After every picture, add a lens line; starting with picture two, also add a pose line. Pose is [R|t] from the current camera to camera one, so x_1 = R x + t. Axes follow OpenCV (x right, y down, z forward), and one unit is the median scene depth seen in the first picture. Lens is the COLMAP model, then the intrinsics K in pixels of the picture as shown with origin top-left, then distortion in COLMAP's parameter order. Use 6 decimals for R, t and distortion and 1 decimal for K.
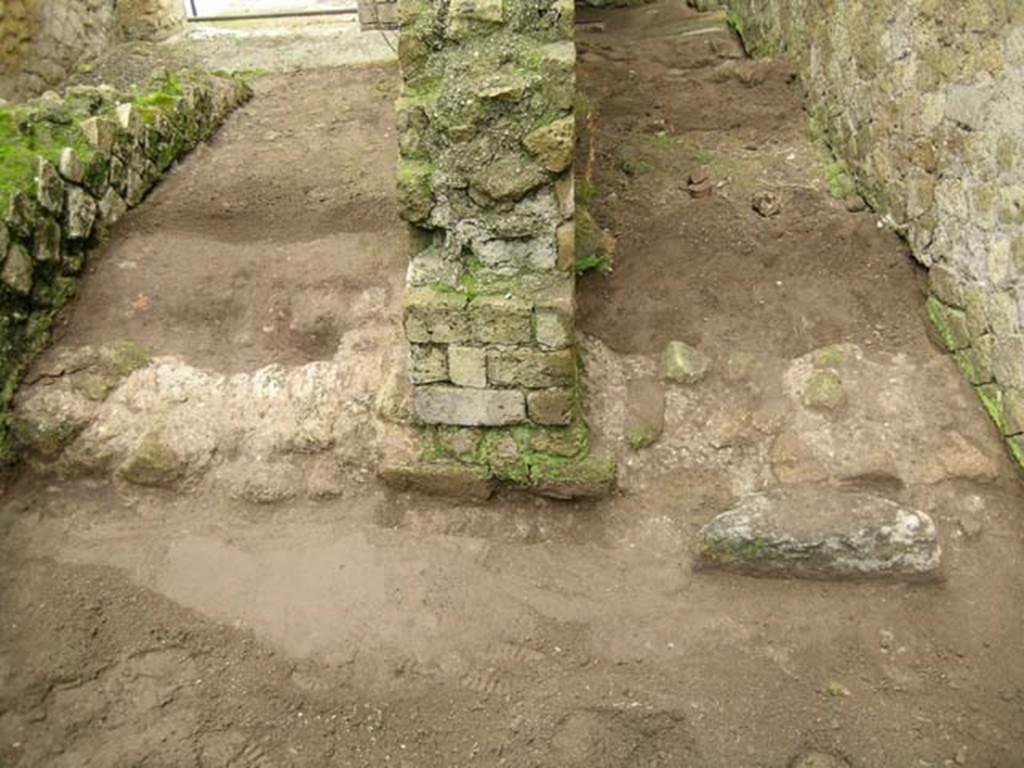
lens RADIAL K [[858.9, 0, 528.7], [0, 858.9, 382.5], [0, 0, 1]] dist [-0.148707, 0.115734]
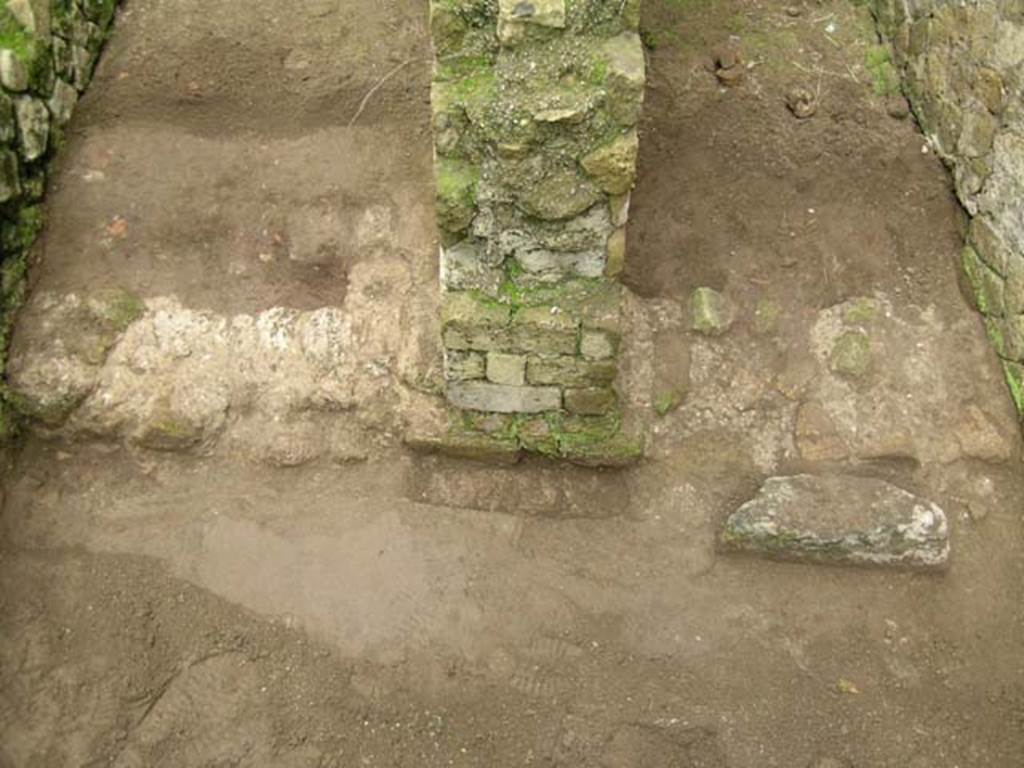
lens RADIAL K [[902.3, 0, 528.5], [0, 902.3, 384.7], [0, 0, 1]] dist [-0.133791, 0.128083]
pose [[0.997933, -0.002605, 0.064206, -0.099865], [-0.018196, 0.946824, 0.321236, -0.295388], [-0.061629, -0.321740, 0.944820, 0.024965]]
